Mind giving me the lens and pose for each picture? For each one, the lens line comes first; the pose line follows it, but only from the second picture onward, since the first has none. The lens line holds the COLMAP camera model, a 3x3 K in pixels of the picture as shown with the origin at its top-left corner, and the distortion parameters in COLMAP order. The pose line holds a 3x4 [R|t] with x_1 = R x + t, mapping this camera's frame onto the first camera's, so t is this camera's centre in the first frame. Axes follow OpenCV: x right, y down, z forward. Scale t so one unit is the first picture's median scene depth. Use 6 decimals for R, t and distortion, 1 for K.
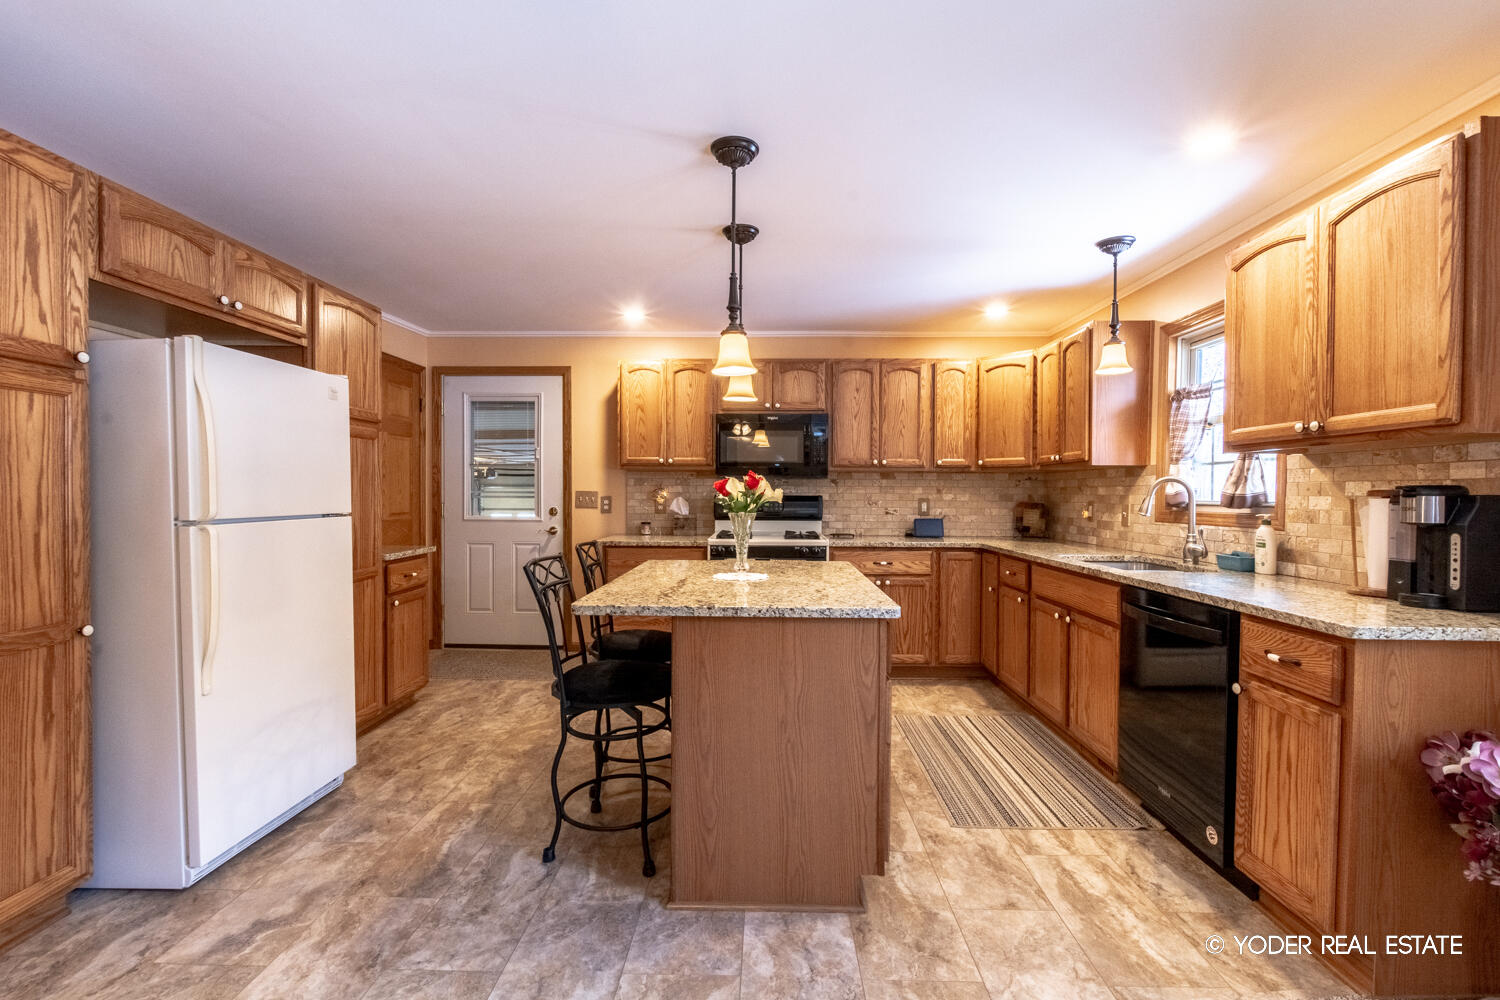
lens RADIAL K [[671.6, 0, 752.6], [0, 671.6, 502.0], [0, 0, 1]] dist [0.003695, -0.001774]
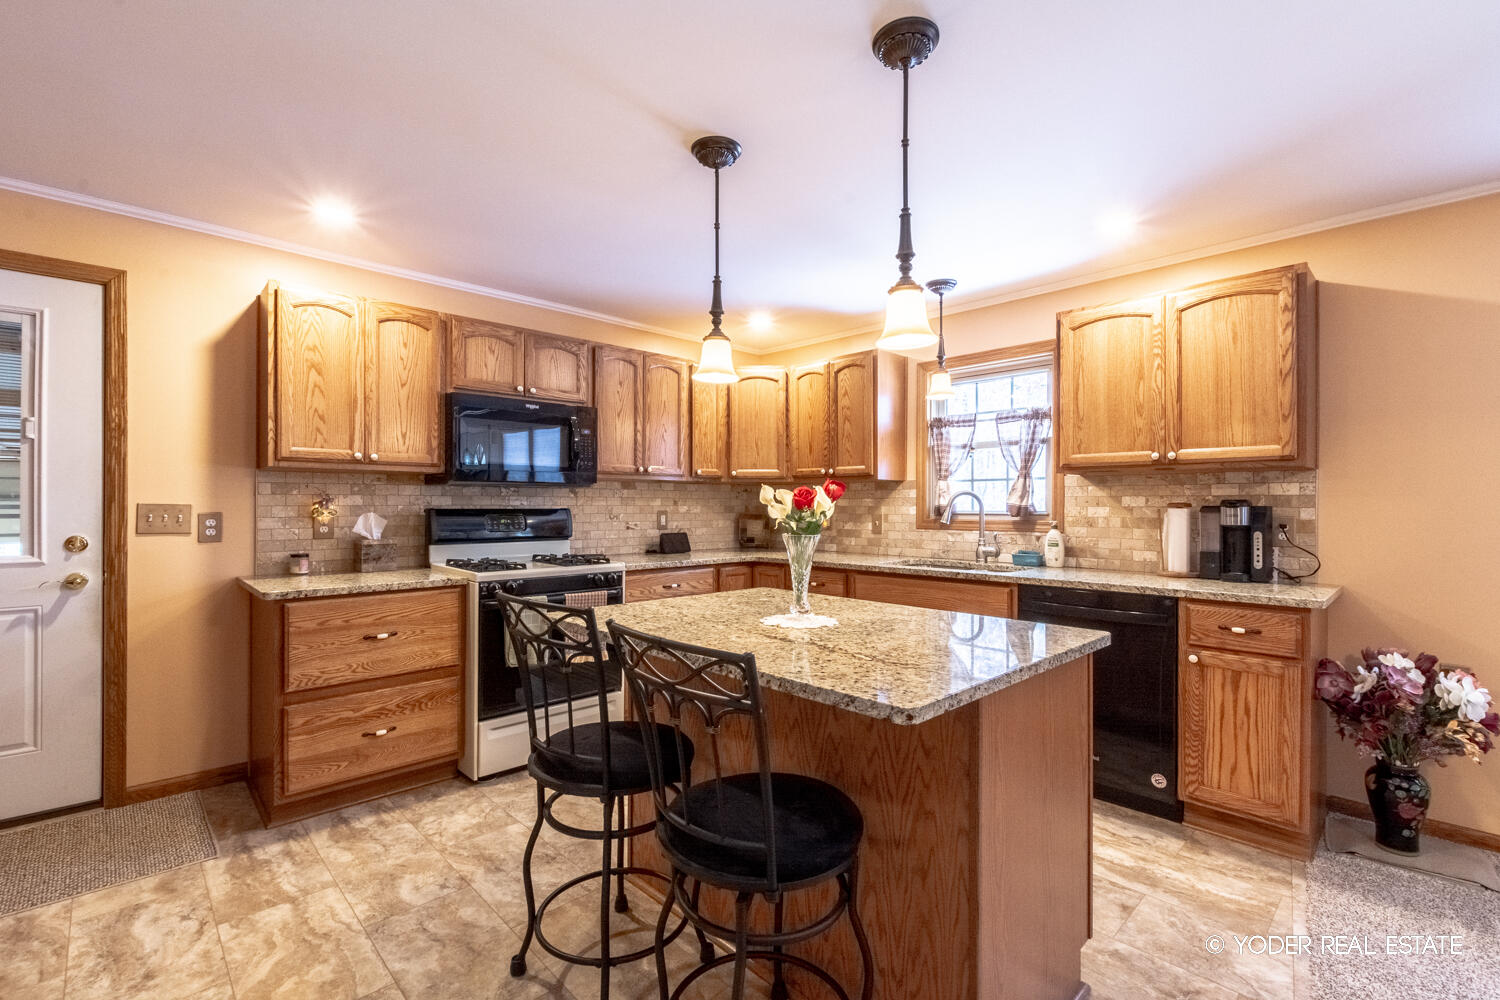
lens RADIAL K [[664.5, 0, 751.7], [0, 664.5, 502.1], [0, 0, 1]] dist [0.006134, -0.003350]
pose [[0.702562, -0.001115, 0.711622, -0.539817], [0.011930, 0.999877, -0.010212, -0.011617], [-0.711523, 0.015665, 0.702489, 0.497070]]
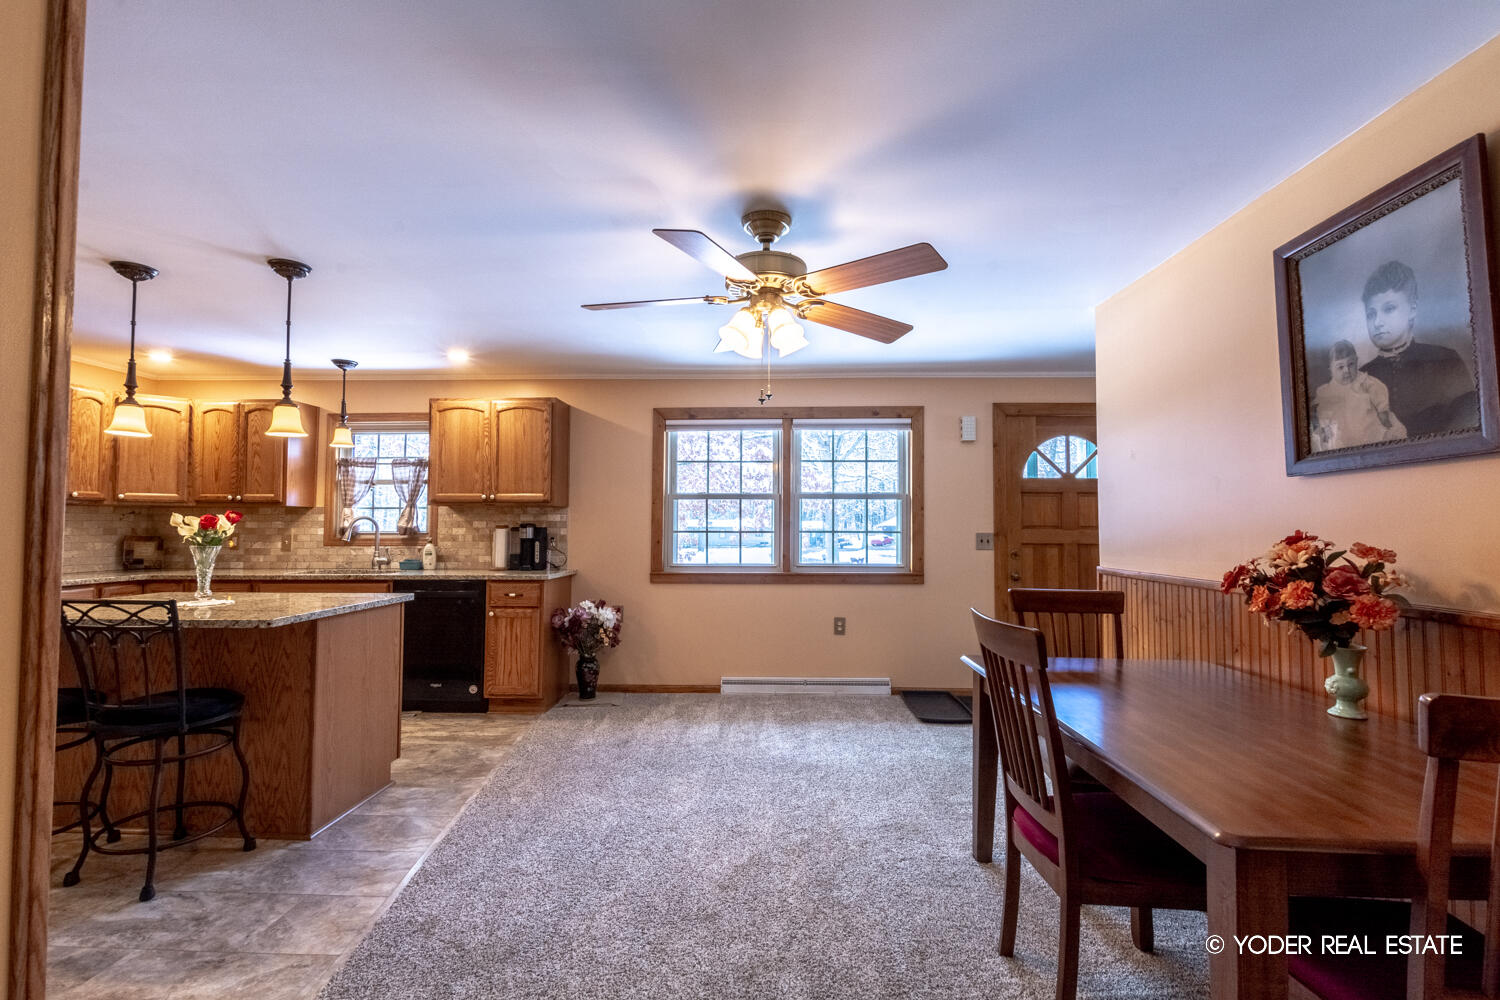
lens RADIAL K [[664.5, 0, 751.7], [0, 664.5, 502.1], [0, 0, 1]] dist [0.006134, -0.003350]
pose [[0.014517, 0.033141, 0.999345, -1.053245], [0.013598, 0.999352, -0.033338, -0.006816], [-0.999802, 0.014073, 0.014057, 0.068485]]
